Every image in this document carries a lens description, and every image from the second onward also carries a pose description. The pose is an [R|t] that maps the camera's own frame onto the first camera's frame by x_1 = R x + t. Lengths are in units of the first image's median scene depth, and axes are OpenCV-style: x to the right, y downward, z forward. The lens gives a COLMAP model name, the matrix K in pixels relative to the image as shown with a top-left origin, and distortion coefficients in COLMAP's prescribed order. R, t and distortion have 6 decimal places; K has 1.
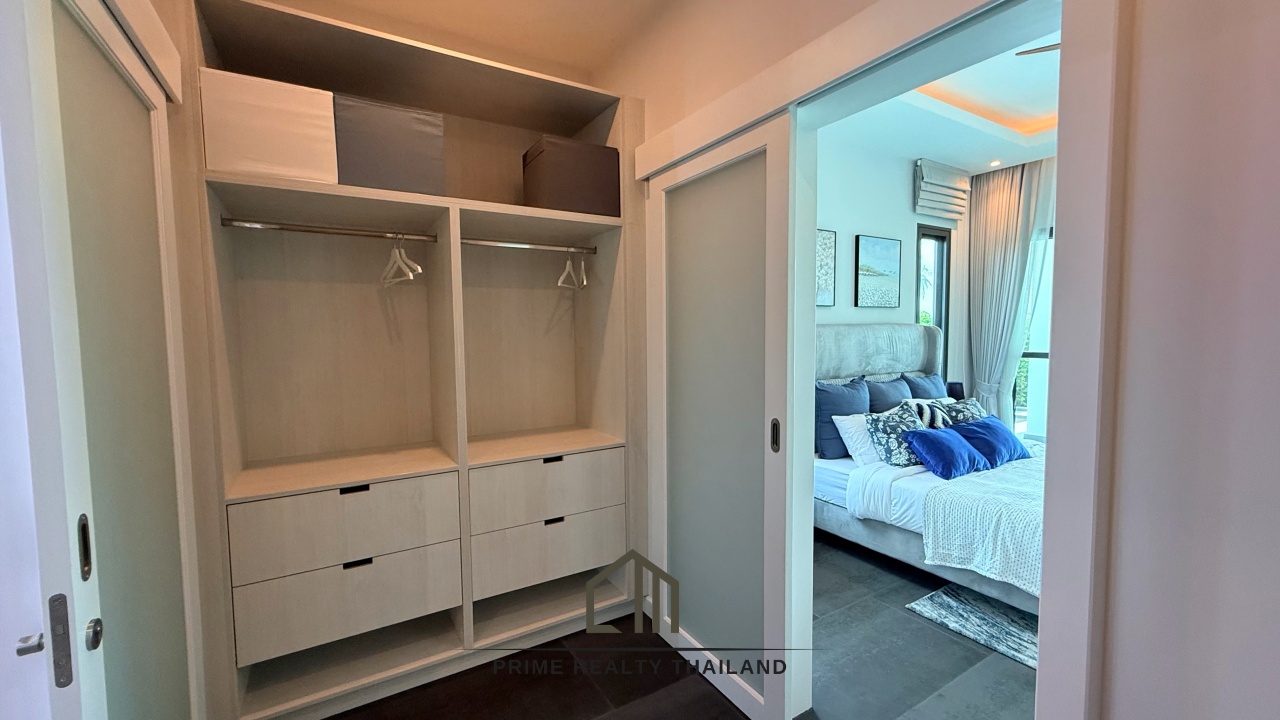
lens RADIAL K [[510.1, 0, 637.4], [0, 510.1, 358.8], [0, 0, 1]] dist [-0.000358, -0.000237]
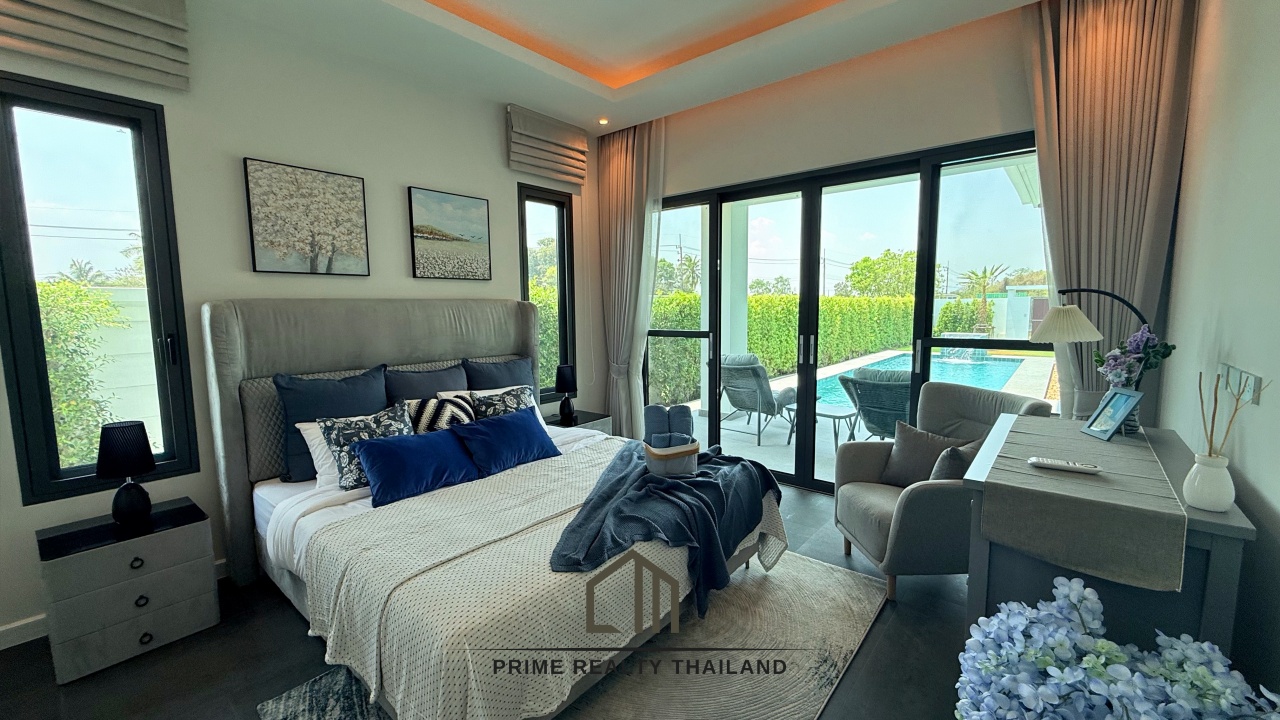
lens RADIAL K [[510.1, 0, 637.4], [0, 510.1, 358.8], [0, 0, 1]] dist [-0.000358, -0.000237]
pose [[0.945423, -0.034832, 0.323977, 0.480408], [0.021520, 0.998774, 0.044584, -0.002412], [-0.325133, -0.035179, 0.945014, 0.117661]]
